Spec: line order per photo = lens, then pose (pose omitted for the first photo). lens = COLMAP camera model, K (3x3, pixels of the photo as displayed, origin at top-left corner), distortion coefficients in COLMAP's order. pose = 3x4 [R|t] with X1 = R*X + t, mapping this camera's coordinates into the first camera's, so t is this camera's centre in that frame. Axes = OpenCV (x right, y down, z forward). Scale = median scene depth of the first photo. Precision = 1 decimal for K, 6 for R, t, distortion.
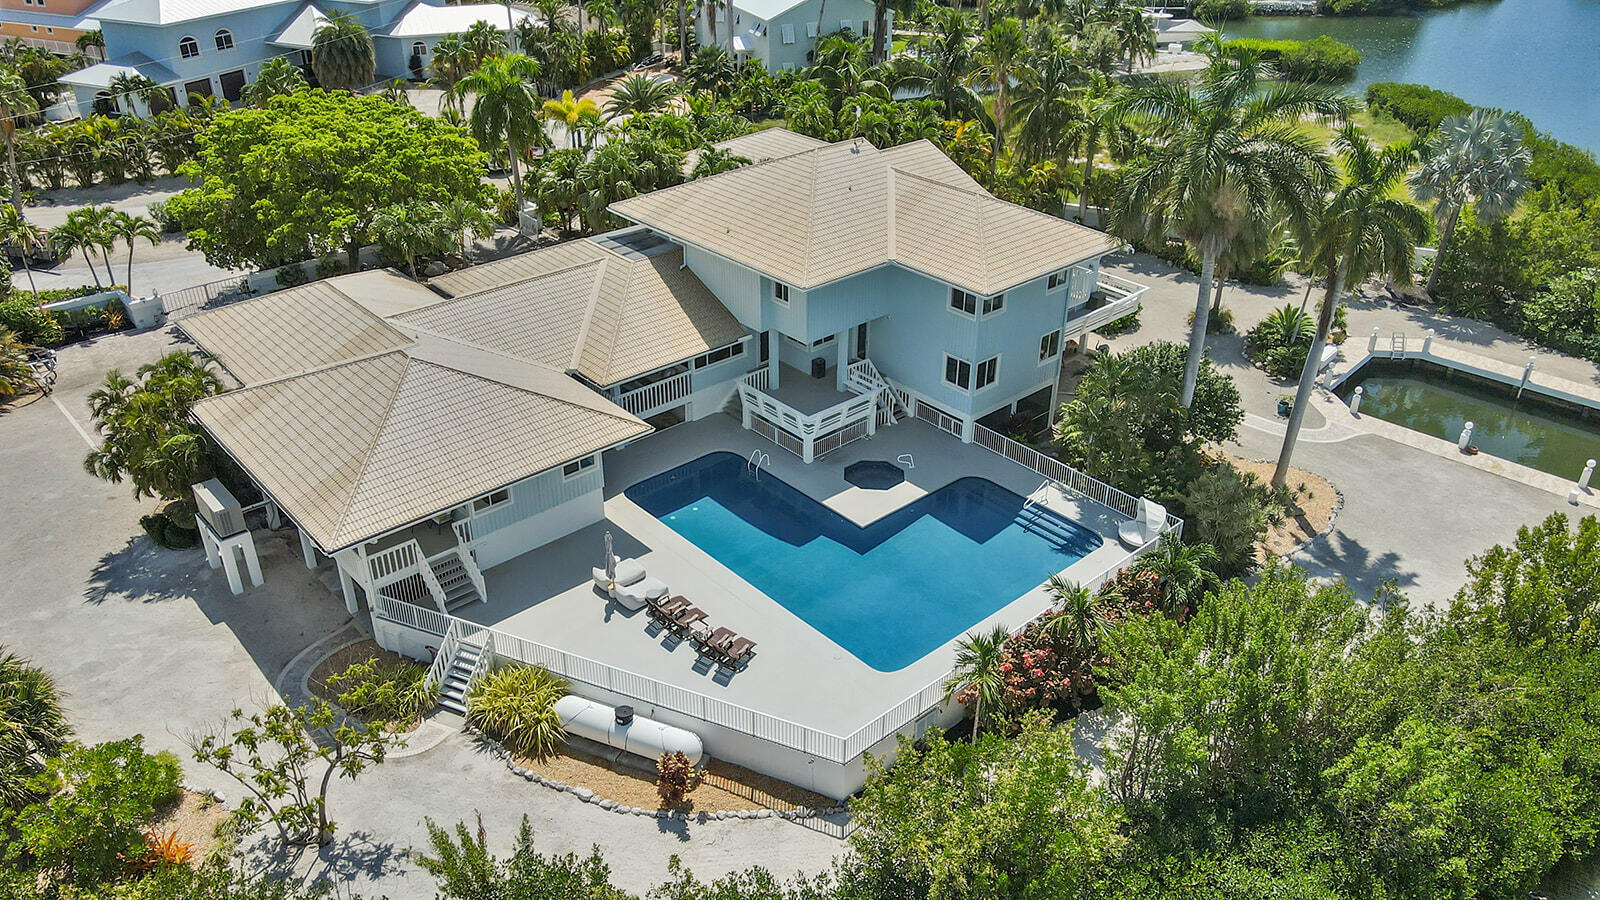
lens RADIAL K [[1178.9, 0, 791.1], [0, 1178.9, 450.5], [0, 0, 1]] dist [0.013952, 0.001301]
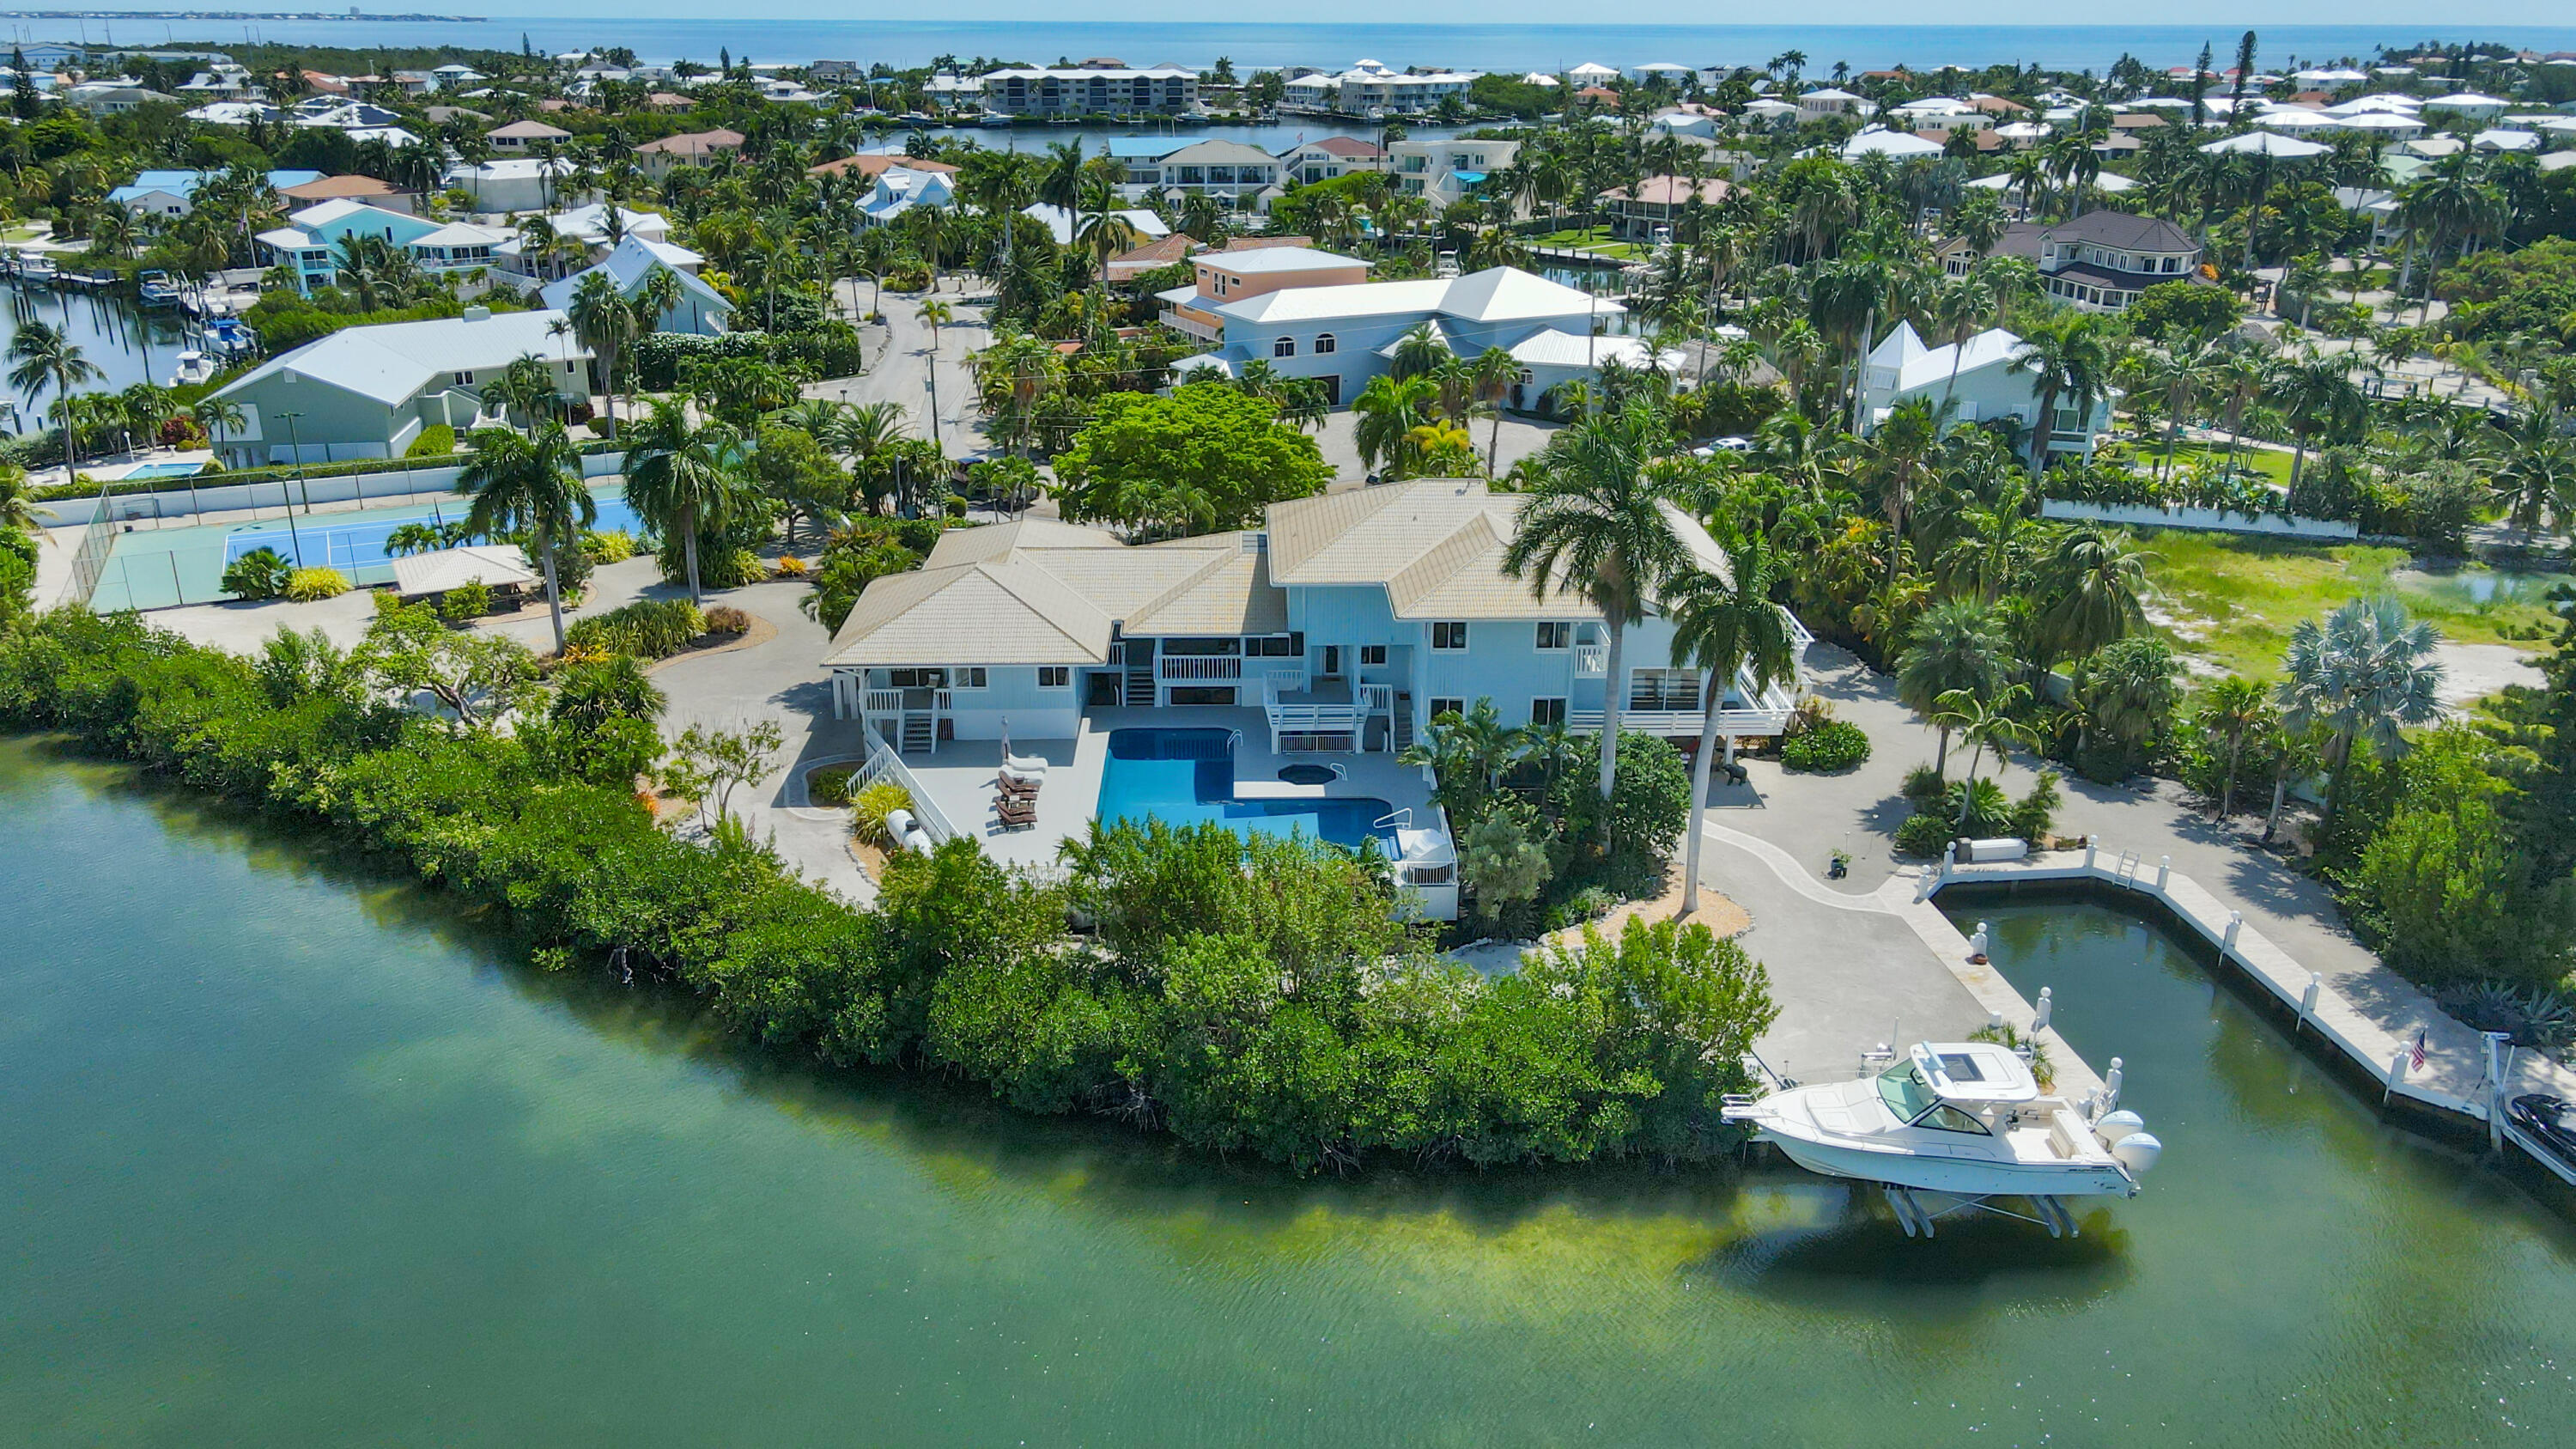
lens RADIAL K [[1902.7, 0, 1280.1], [0, 1902.7, 720.3], [0, 0, 1]] dist [0.007631, -0.000879]
pose [[0.763521, 0.220900, -0.606827, 0.958088], [-0.315425, 0.947528, -0.051950, 0.063688], [0.563509, 0.231073, 0.793135, -0.331055]]
